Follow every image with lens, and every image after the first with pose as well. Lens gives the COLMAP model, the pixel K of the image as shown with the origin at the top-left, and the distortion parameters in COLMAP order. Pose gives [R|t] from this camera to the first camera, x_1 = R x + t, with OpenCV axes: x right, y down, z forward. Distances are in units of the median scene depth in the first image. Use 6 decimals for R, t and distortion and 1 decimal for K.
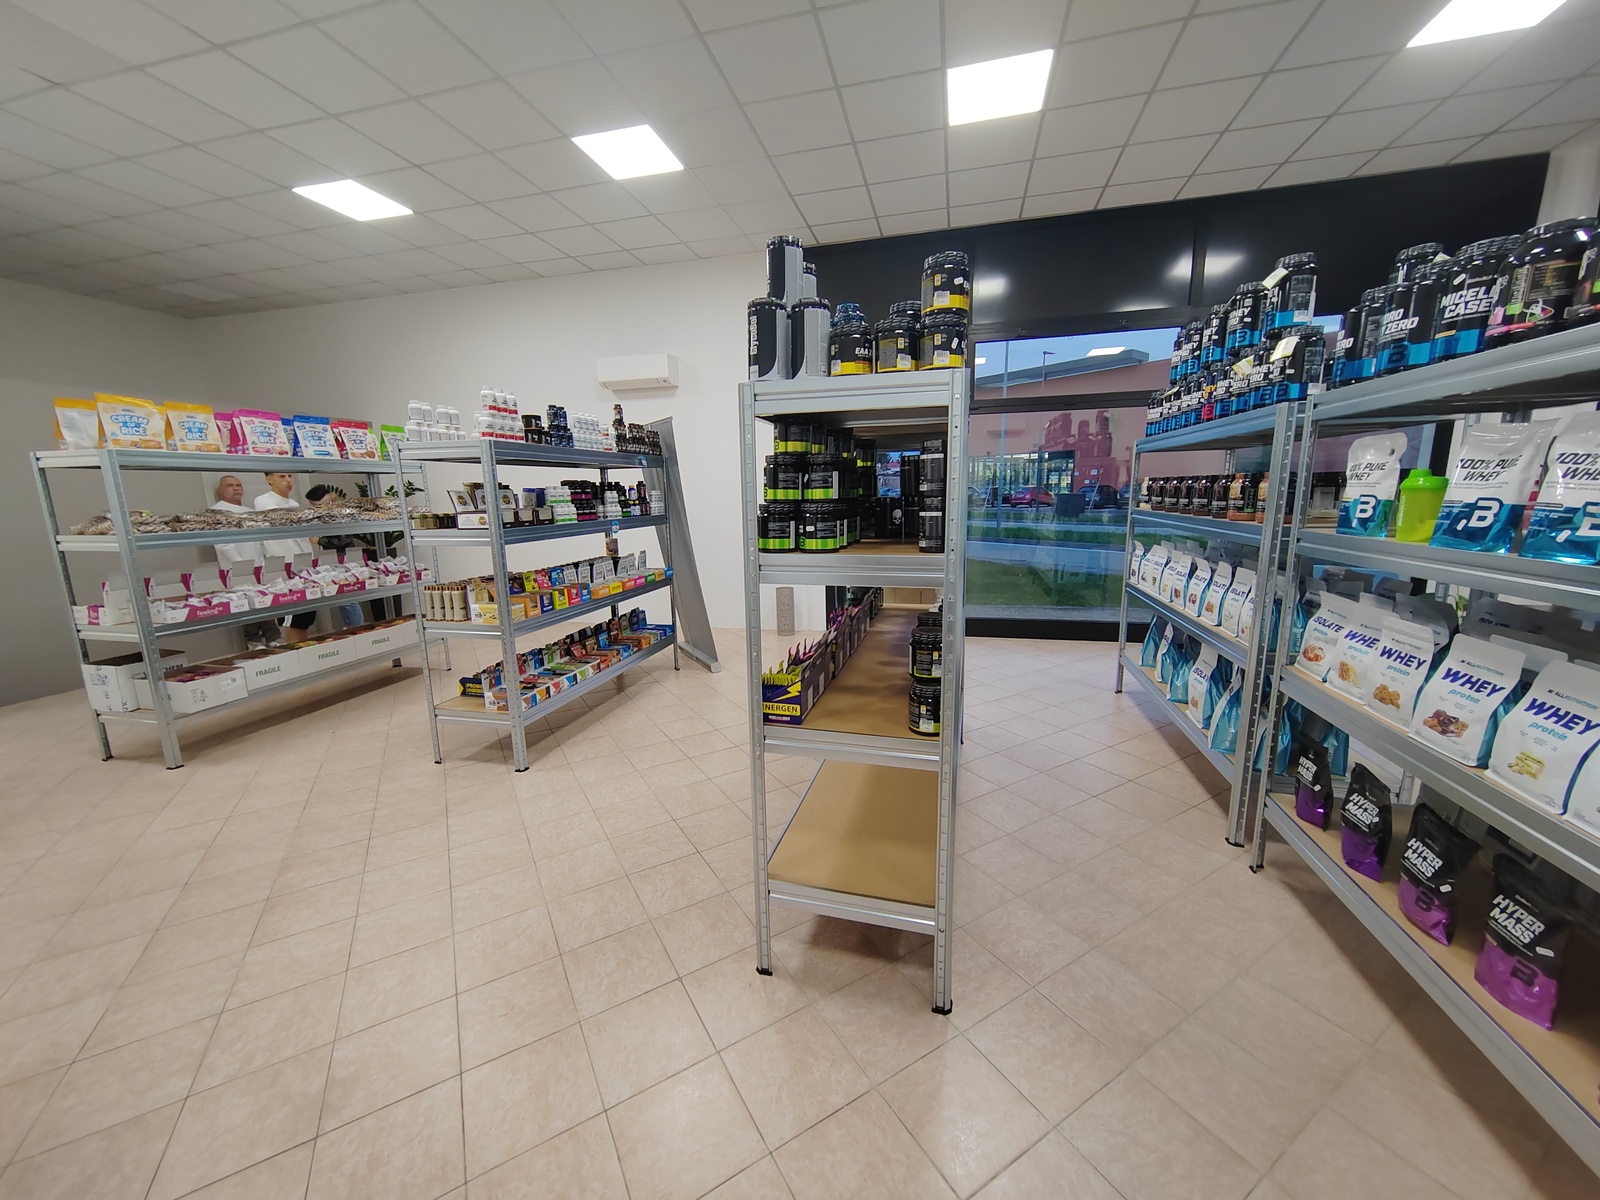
lens RADIAL K [[610.7, 0, 797.3], [0, 610.7, 600.5], [0, 0, 1]] dist [0.003937, 0.000416]
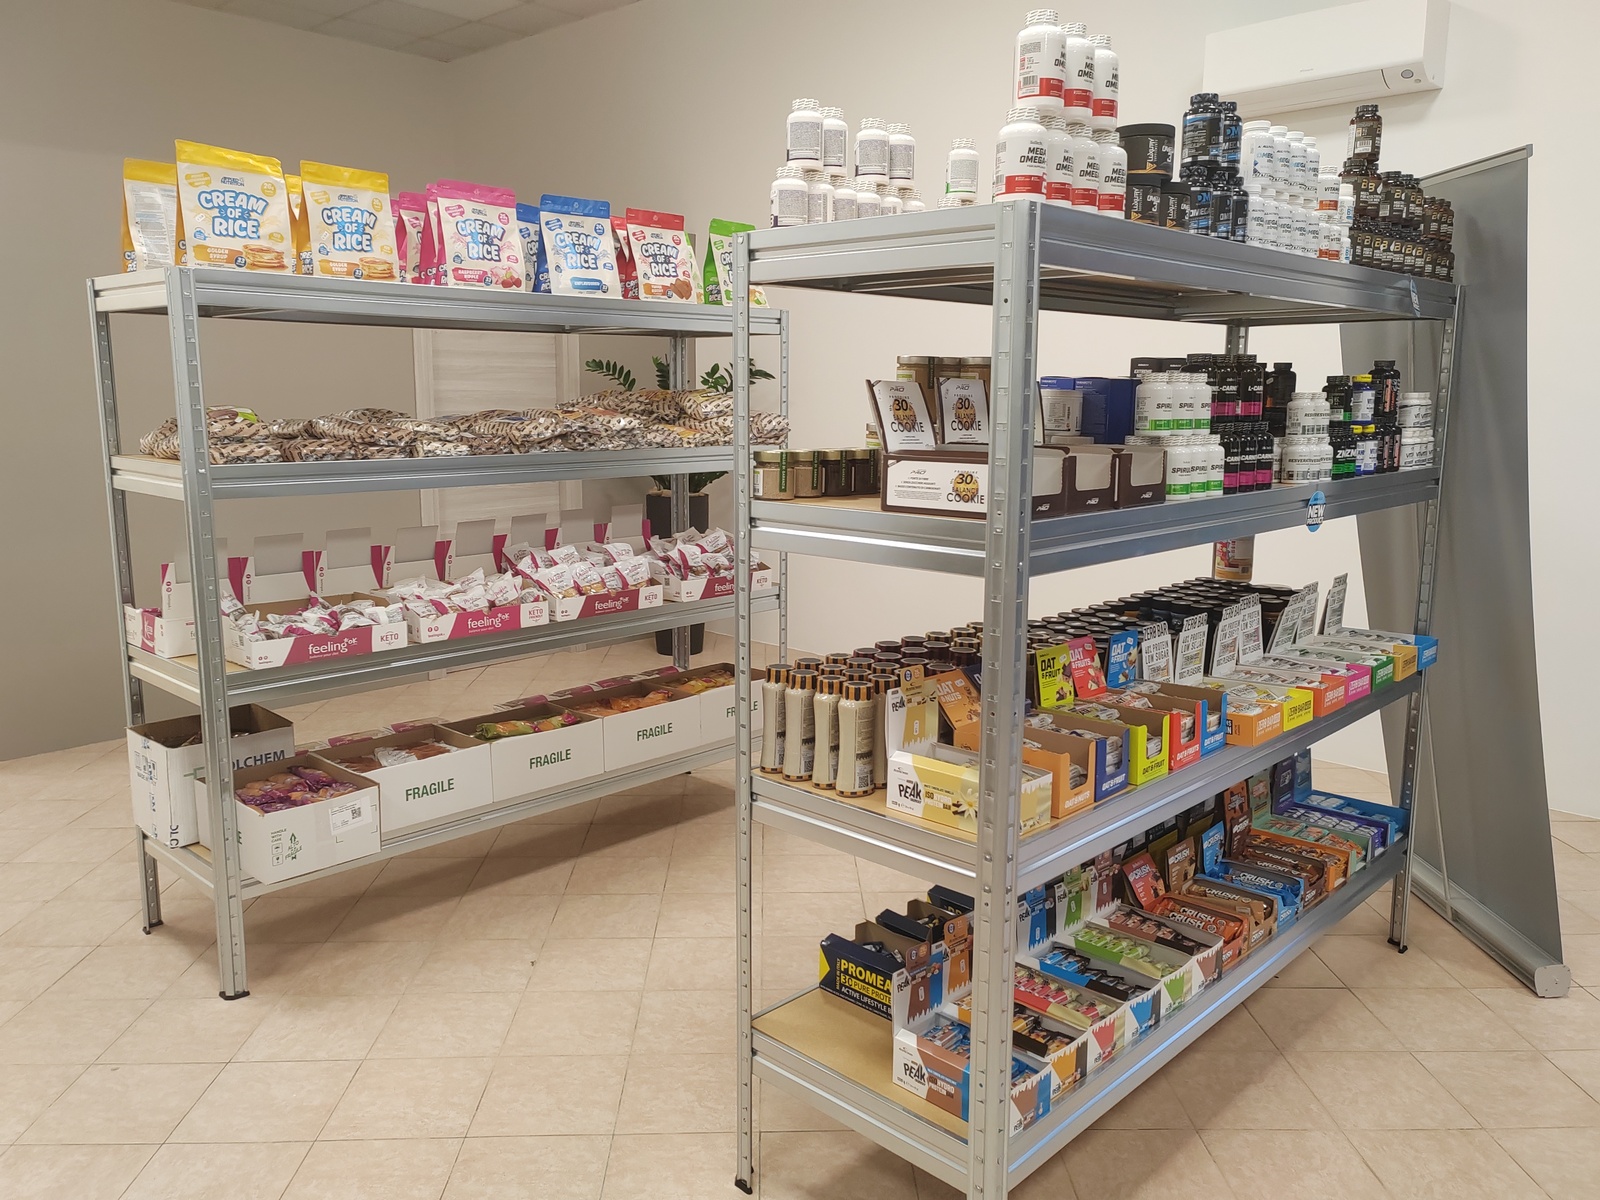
lens RADIAL K [[1221.8, 0, 801.3], [0, 1221.8, 596.6], [0, 0, 1]] dist [0.028164, -0.000079]
pose [[0.873397, 0.106617, -0.475196, -0.237860], [-0.109886, 0.993723, 0.020989, -0.064933], [0.474451, 0.033885, 0.879630, 0.357755]]
